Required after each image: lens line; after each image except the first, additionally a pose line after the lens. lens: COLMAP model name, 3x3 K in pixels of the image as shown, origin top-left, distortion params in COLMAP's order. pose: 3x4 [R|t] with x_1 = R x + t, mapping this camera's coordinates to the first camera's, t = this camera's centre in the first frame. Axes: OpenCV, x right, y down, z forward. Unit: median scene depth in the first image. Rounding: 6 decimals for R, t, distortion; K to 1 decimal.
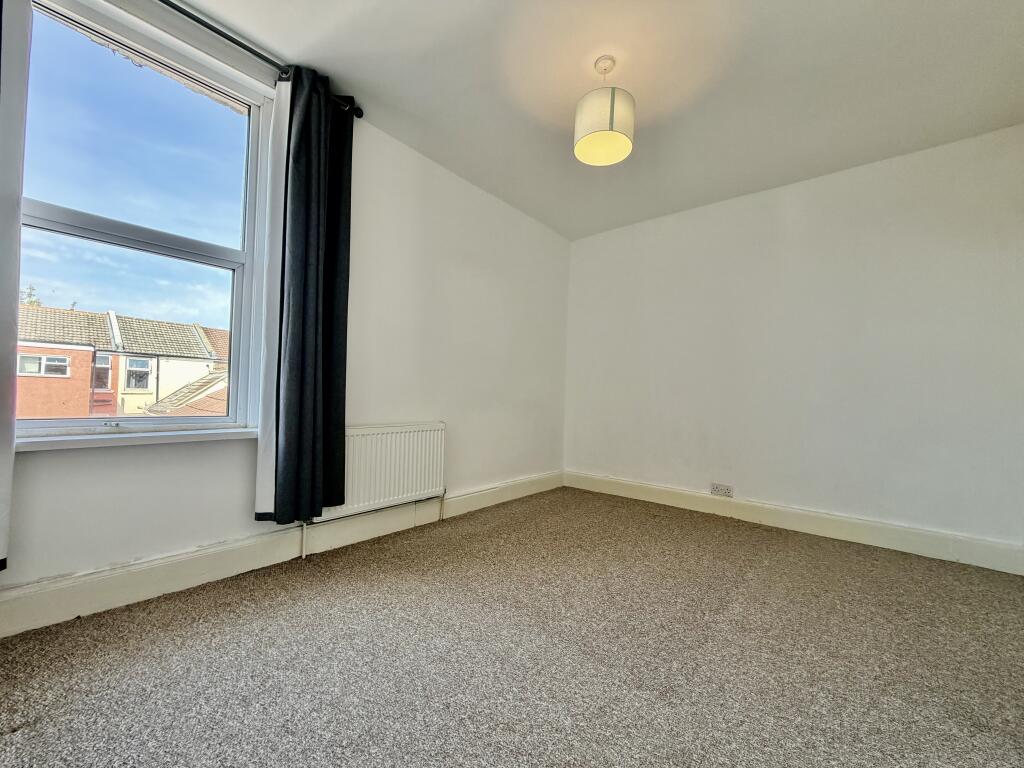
lens RADIAL K [[406.8, 0, 509.3], [0, 406.8, 382.4], [0, 0, 1]] dist [0.001947, -0.000047]
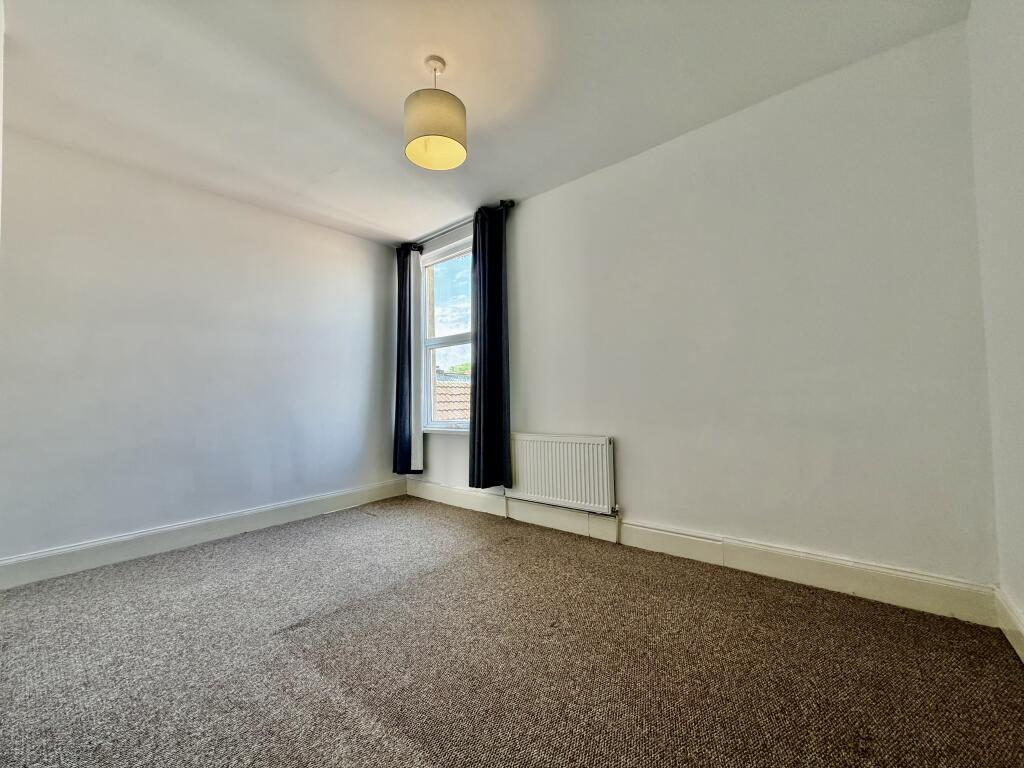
lens RADIAL K [[406.8, 0, 508.9], [0, 406.8, 384.7], [0, 0, 1]] dist [0.001947, -0.000047]
pose [[-0.003080, -0.061686, -0.998091, 0.897686], [0.063453, 0.996072, -0.061758, 0.025534], [0.997980, -0.063523, 0.000846, 0.896046]]
